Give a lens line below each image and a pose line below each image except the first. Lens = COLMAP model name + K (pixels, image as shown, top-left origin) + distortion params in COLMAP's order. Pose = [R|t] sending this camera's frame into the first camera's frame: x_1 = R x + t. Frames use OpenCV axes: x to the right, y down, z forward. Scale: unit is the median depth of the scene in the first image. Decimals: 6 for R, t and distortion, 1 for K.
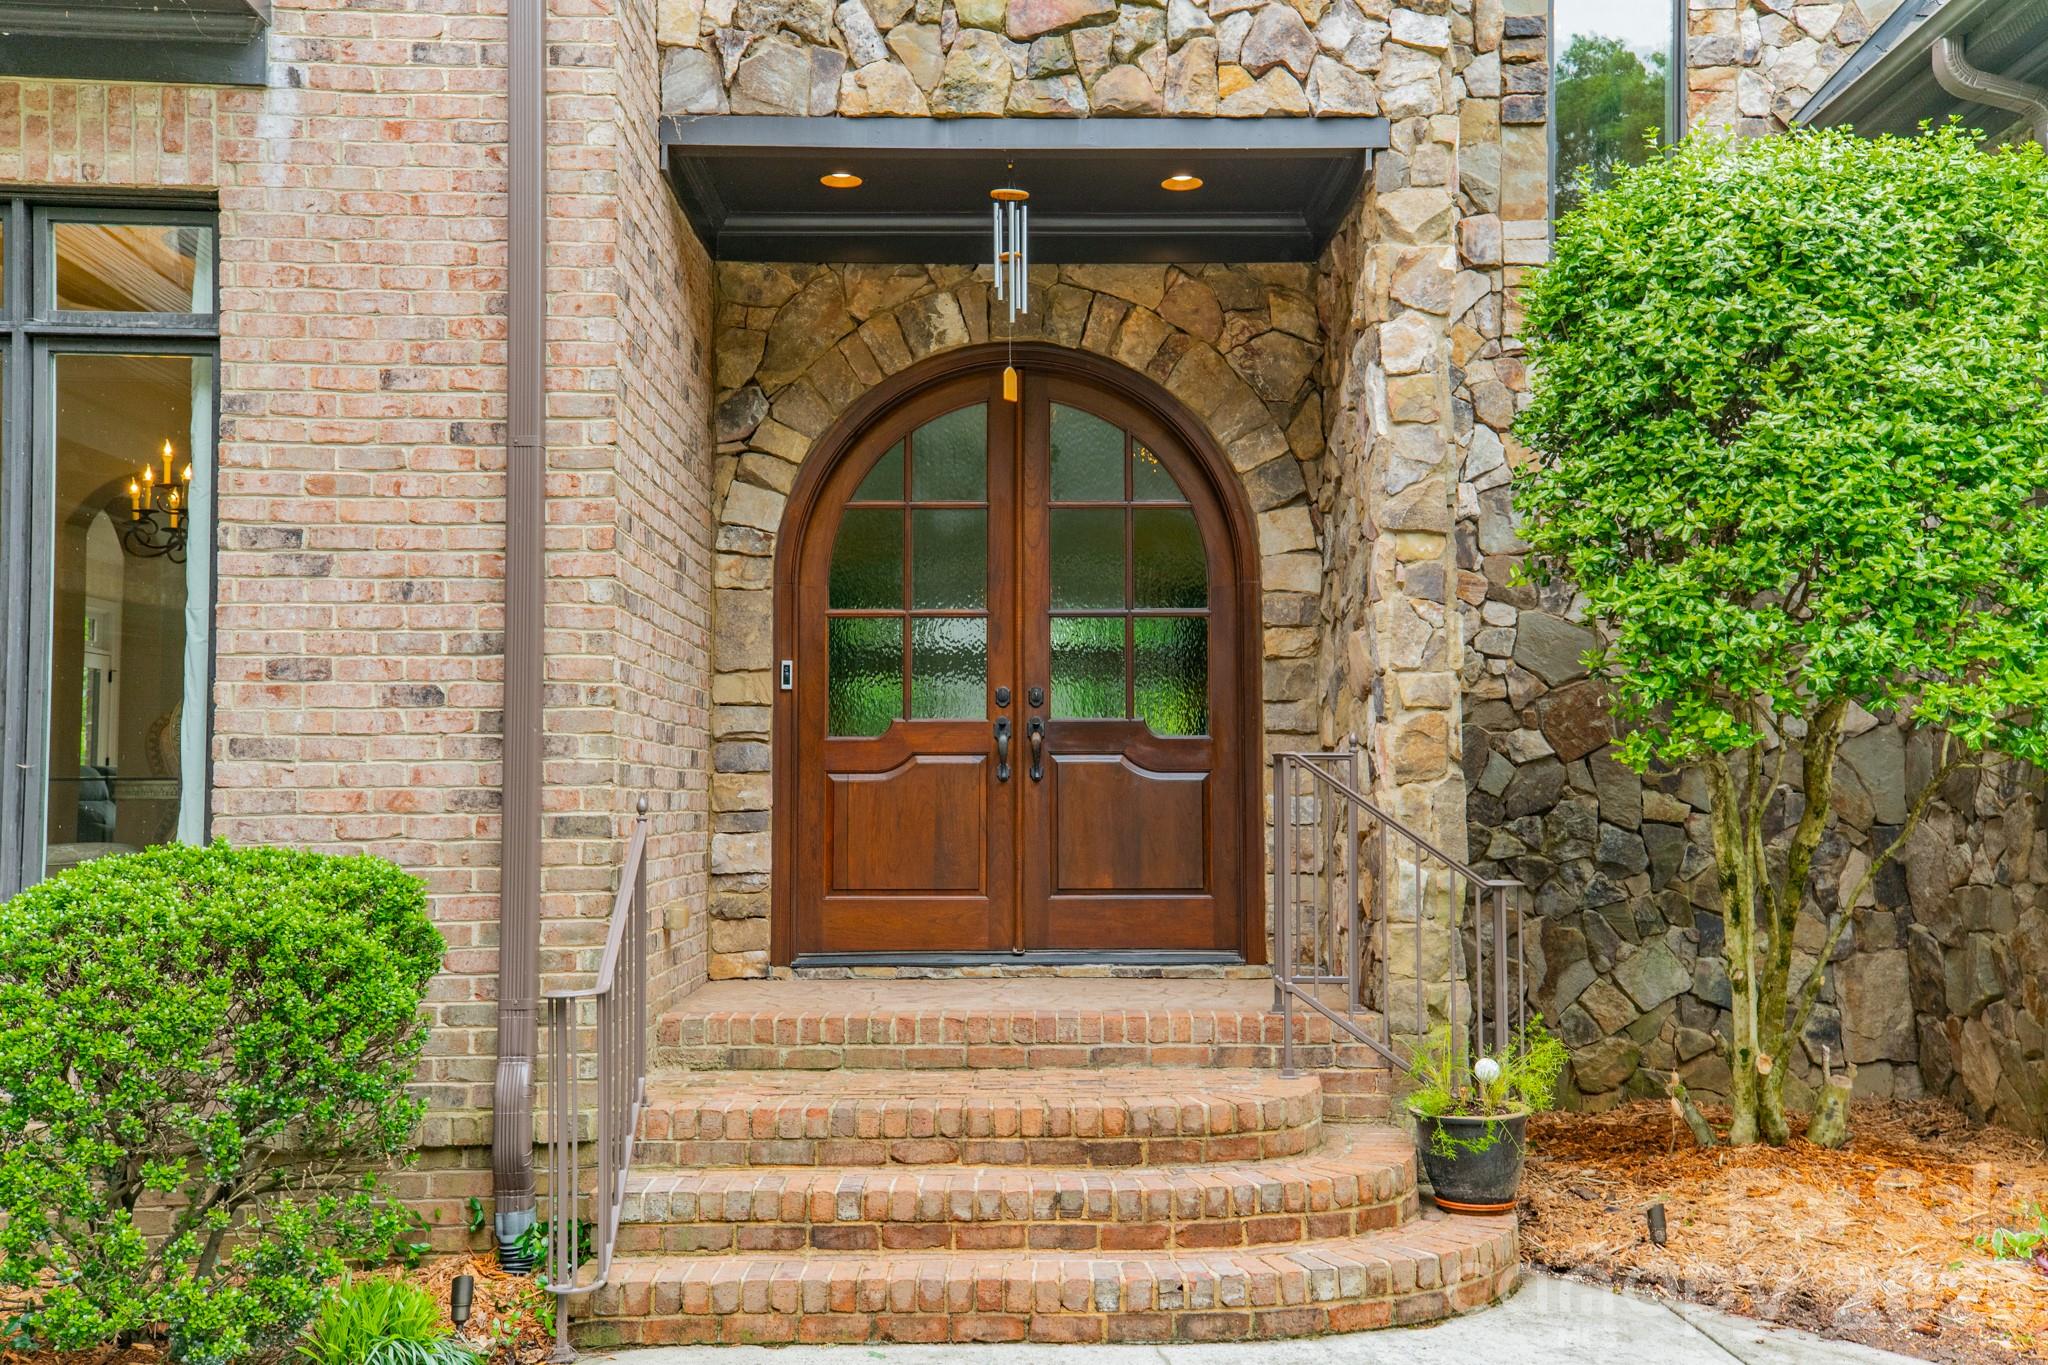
lens RADIAL K [[1954.5, 0, 1028.8], [0, 1954.5, 681.0], [0, 0, 1]] dist [0.132383, 0.004425]
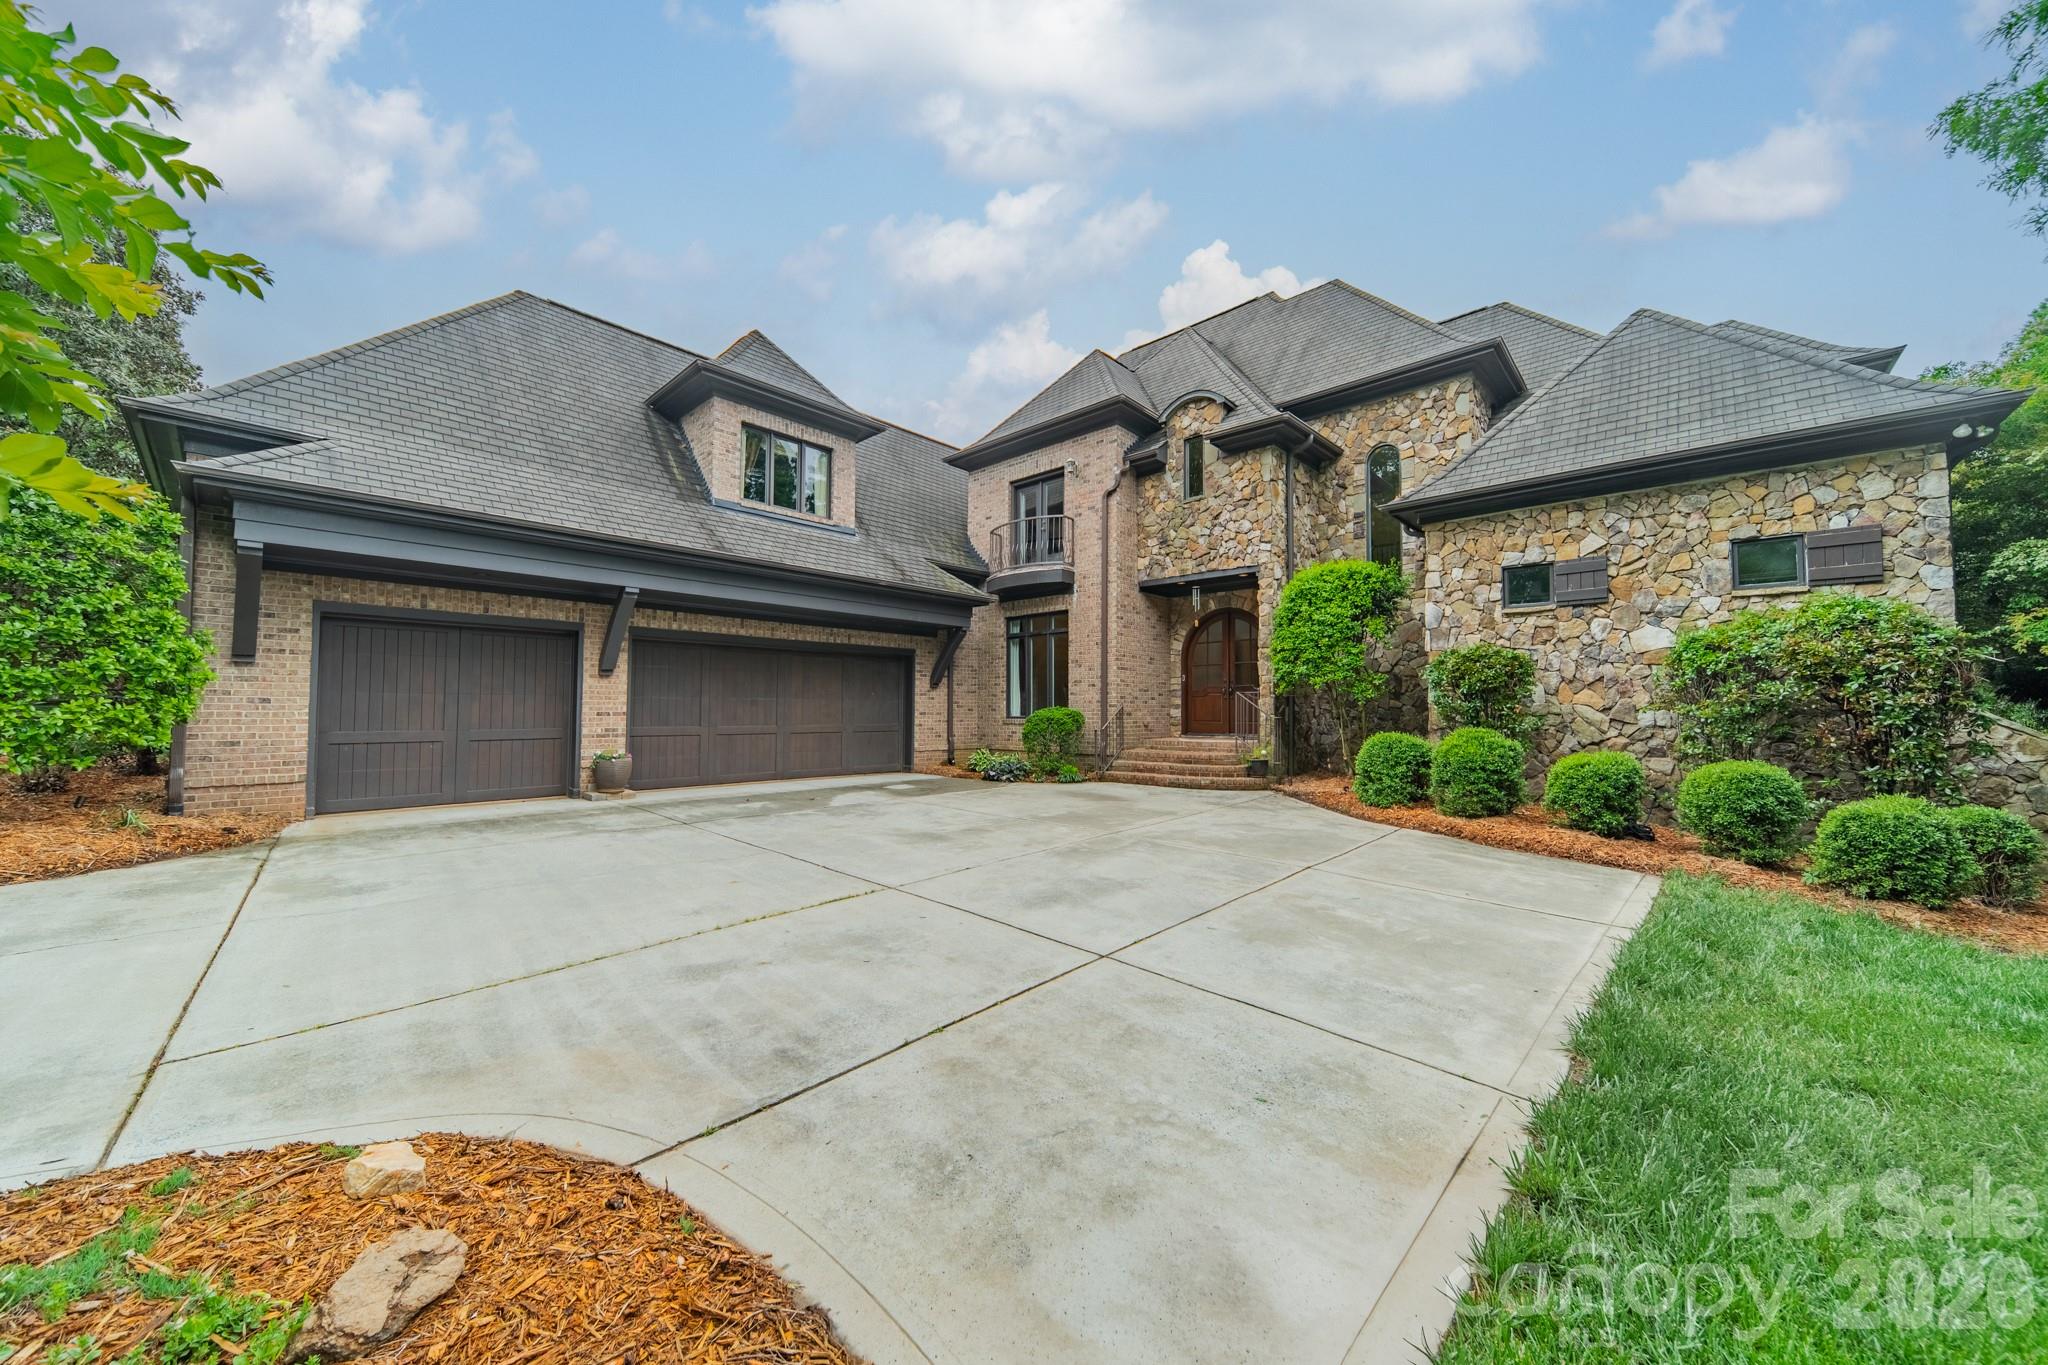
lens RADIAL K [[721.9, 0, 1031.0], [0, 721.9, 680.1], [0, 0, 1]] dist [0.016597, 0.000082]
pose [[0.730599, -0.024803, -0.682356, 0.998679], [0.036577, 0.999327, 0.002838, -0.020105], [0.681827, -0.027032, 0.731014, -0.737881]]
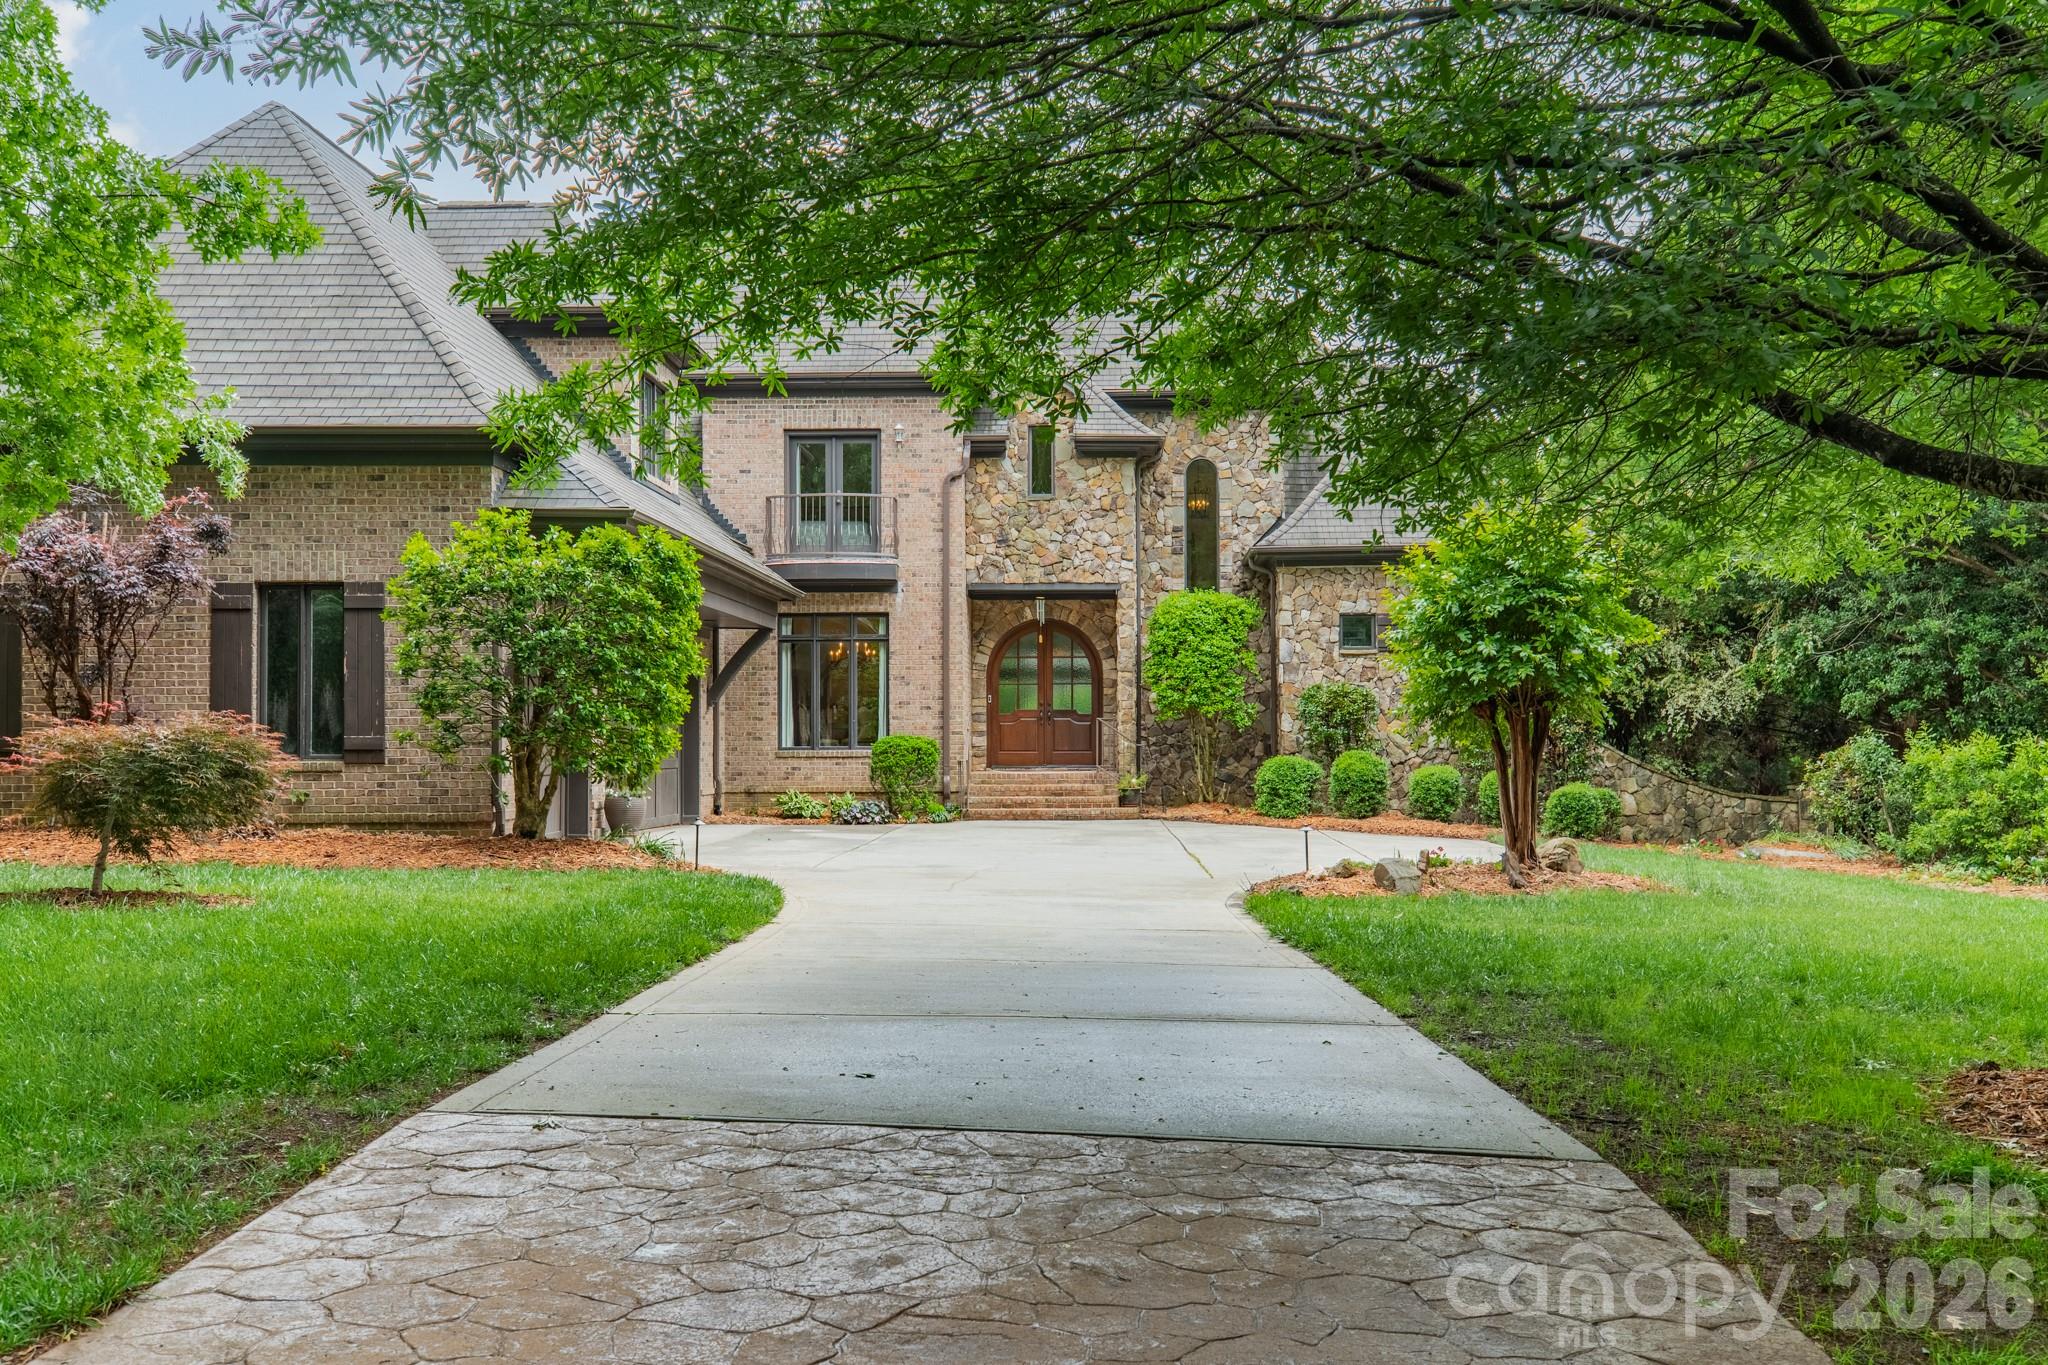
lens RADIAL K [[1954.5, 0, 1028.8], [0, 1954.5, 681.0], [0, 0, 1]] dist [0.132383, 0.004425]
pose [[0.998552, -0.001937, -0.053763, 0.213425], [0.003492, 0.999578, 0.028843, -0.186722], [0.053684, -0.028989, 0.998137, -3.654881]]
